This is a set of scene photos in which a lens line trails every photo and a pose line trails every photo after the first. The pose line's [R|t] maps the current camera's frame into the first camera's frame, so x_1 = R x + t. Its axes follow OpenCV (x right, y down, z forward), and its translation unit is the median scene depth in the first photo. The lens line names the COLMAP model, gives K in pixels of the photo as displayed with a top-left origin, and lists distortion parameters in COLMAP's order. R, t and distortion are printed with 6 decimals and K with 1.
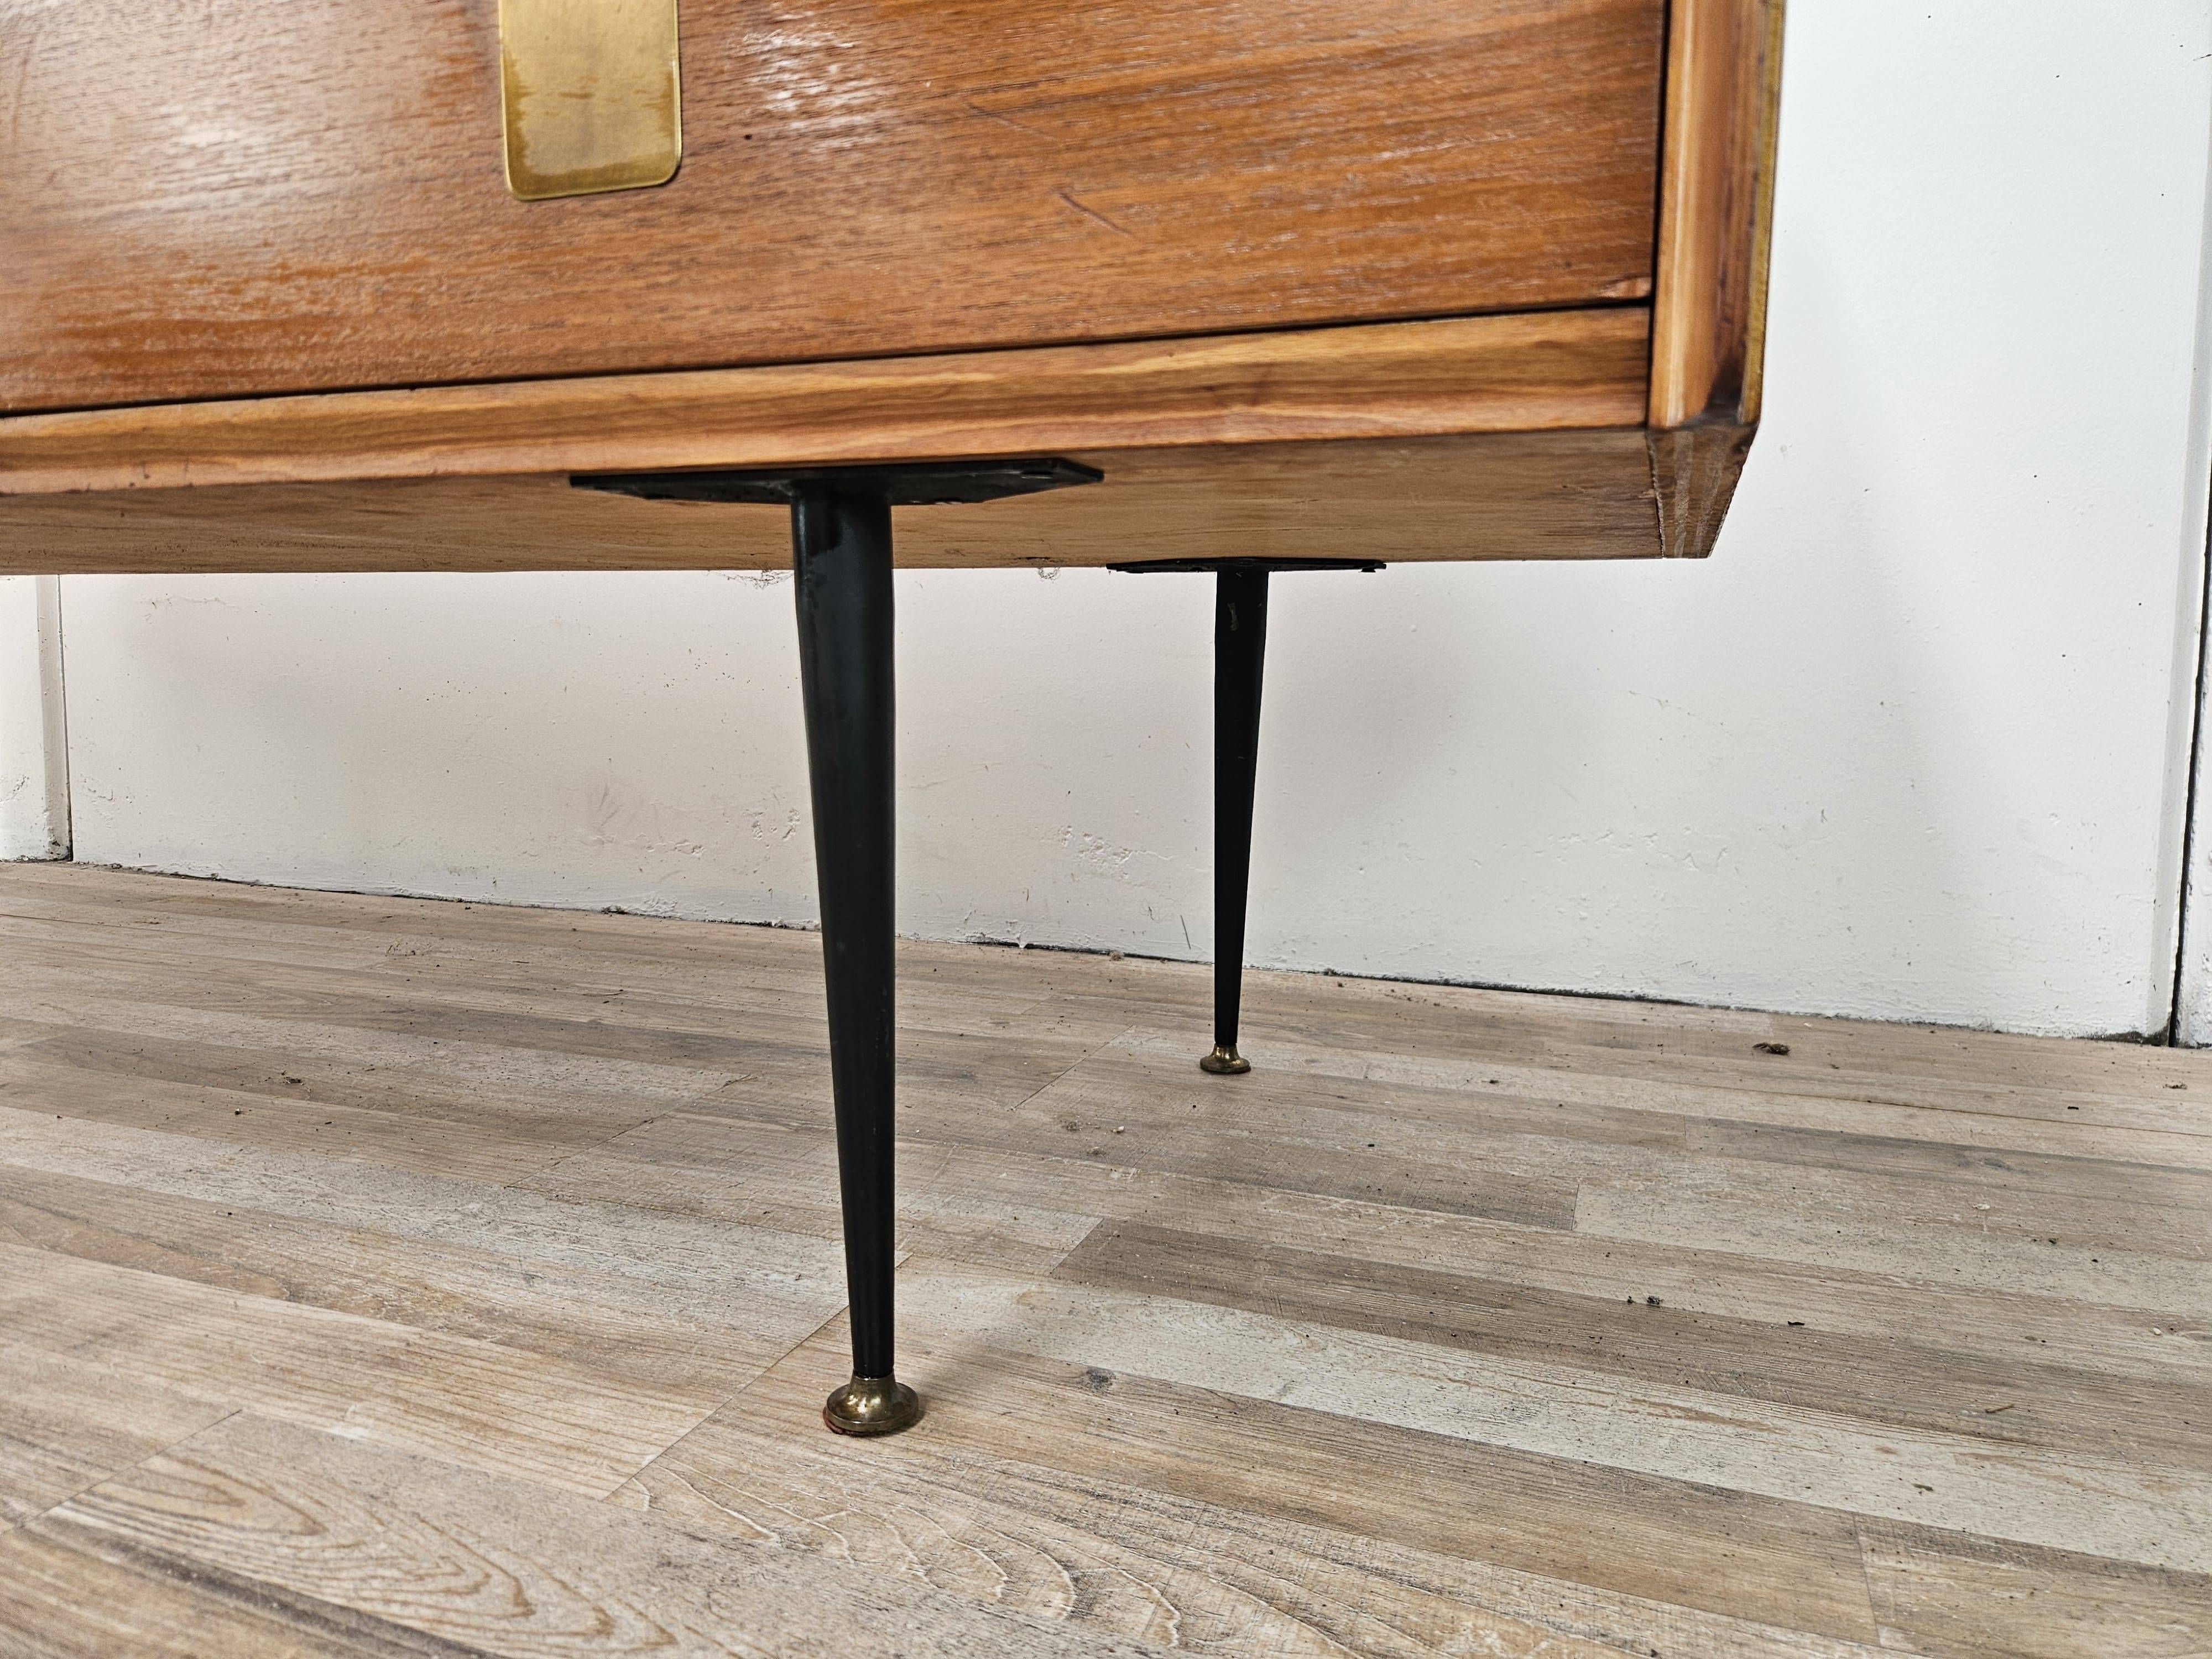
lens RADIAL K [[1521.5, 0, 1104.9], [0, 1521.5, 809.6], [0, 0, 1]] dist [0.037557, -0.045484]
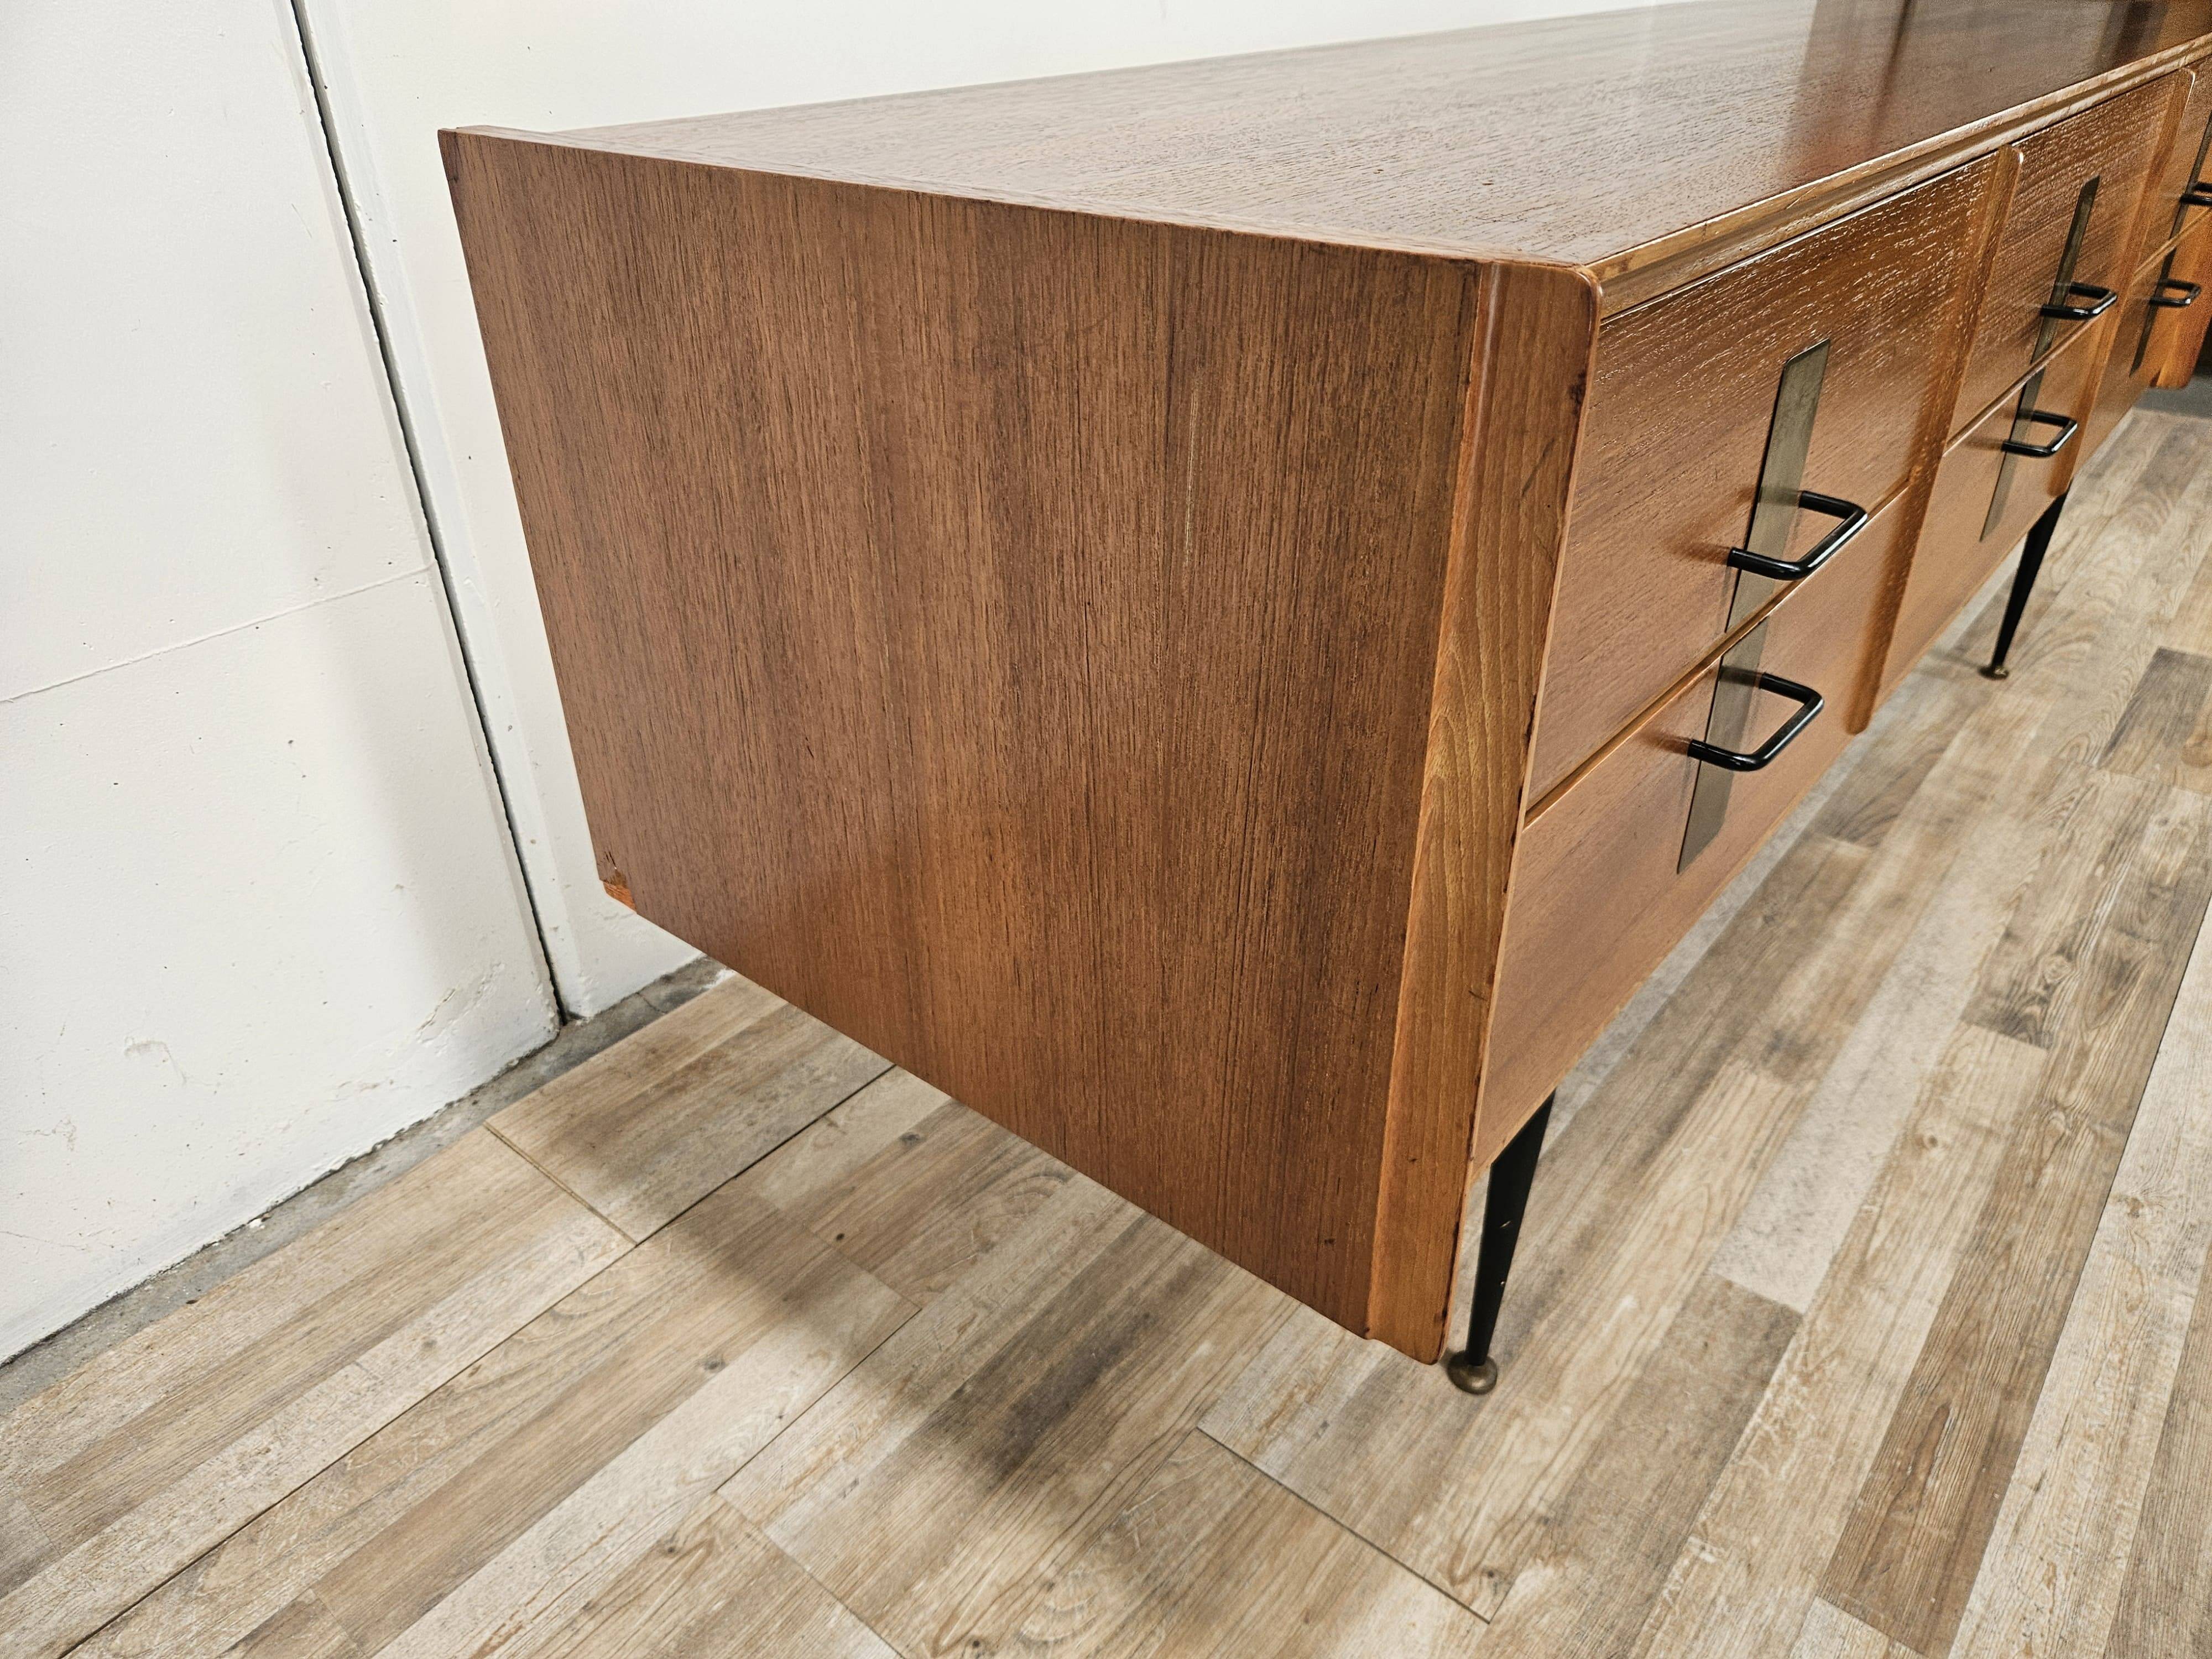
lens RADIAL K [[1521.5, 0, 1109.8], [0, 1521.5, 814.8], [0, 0, 1]] dist [0.037557, -0.045484]
pose [[0.316650, -0.490183, 0.812068, -3.999369], [0.118747, 0.869872, 0.478772, -1.328428], [-0.941080, -0.055172, 0.333653, 1.767571]]
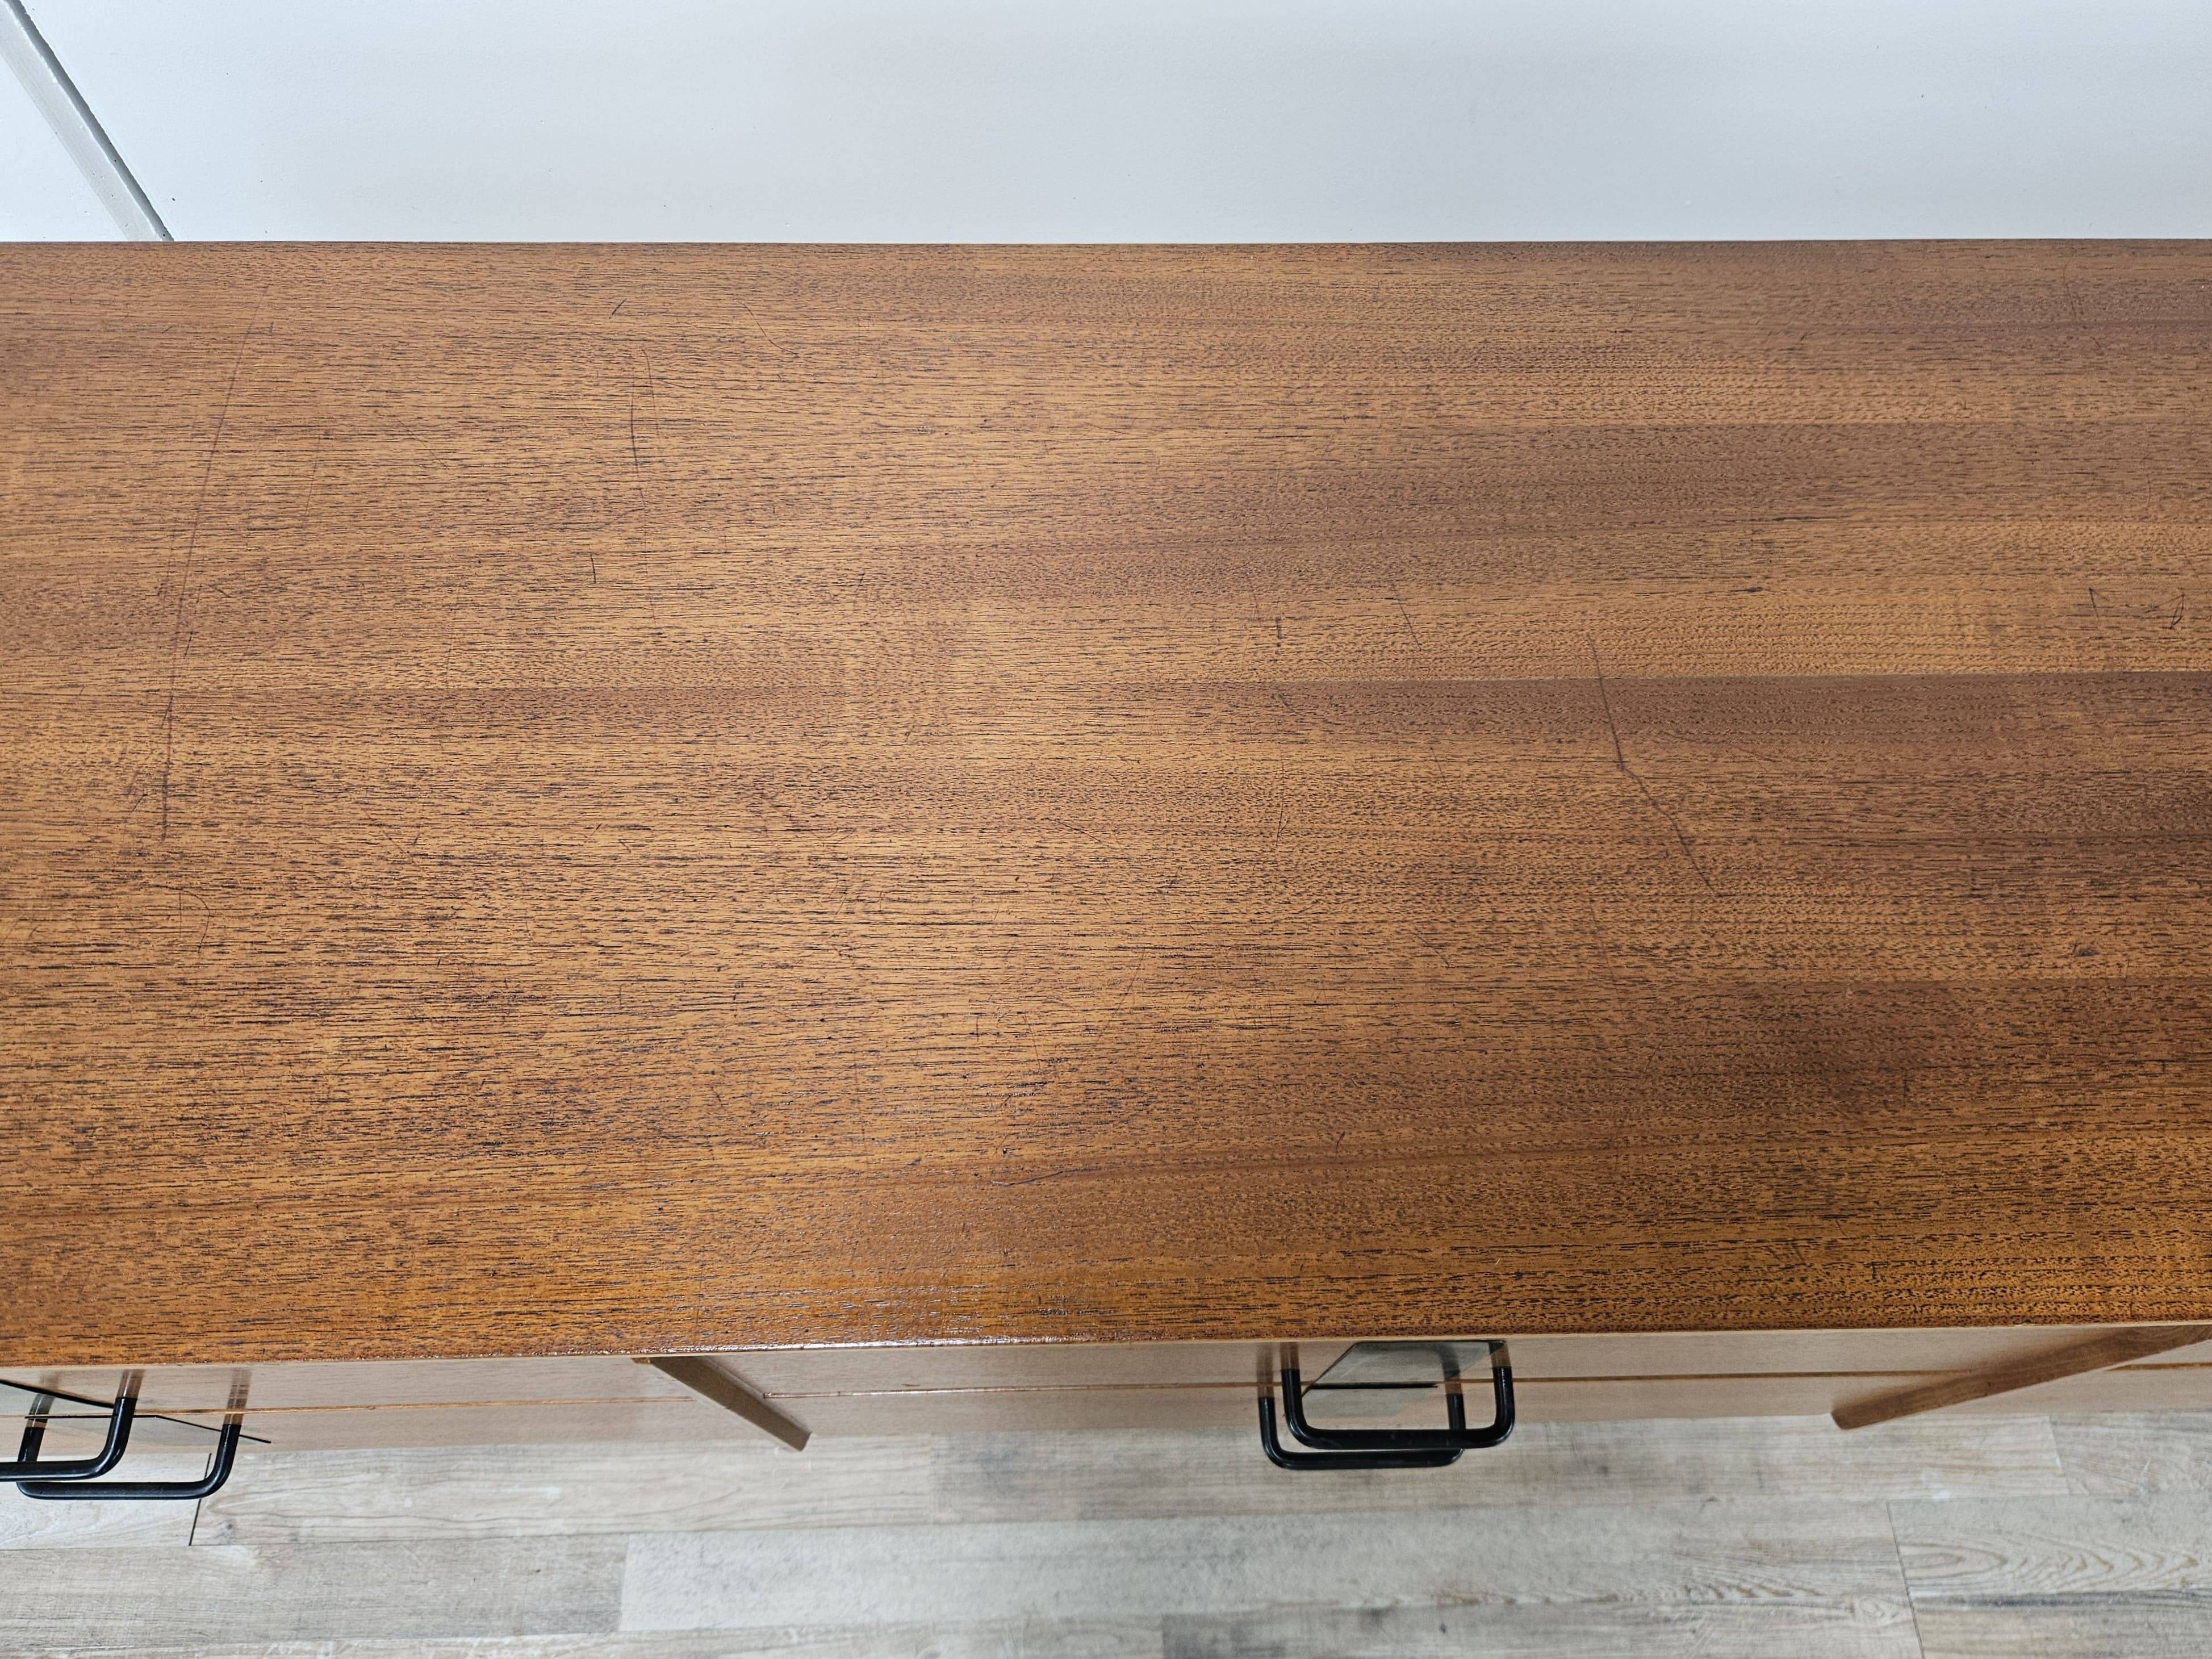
lens RADIAL K [[1521.5, 0, 1111.6], [0, 1521.5, 799.1], [0, 0, 1]] dist [0.037557, -0.045484]
pose [[0.928012, -0.328046, 0.176578, -1.717960], [0.031296, 0.540939, 0.840479, -2.173024], [-0.371233, -0.774449, 0.512265, 1.073870]]
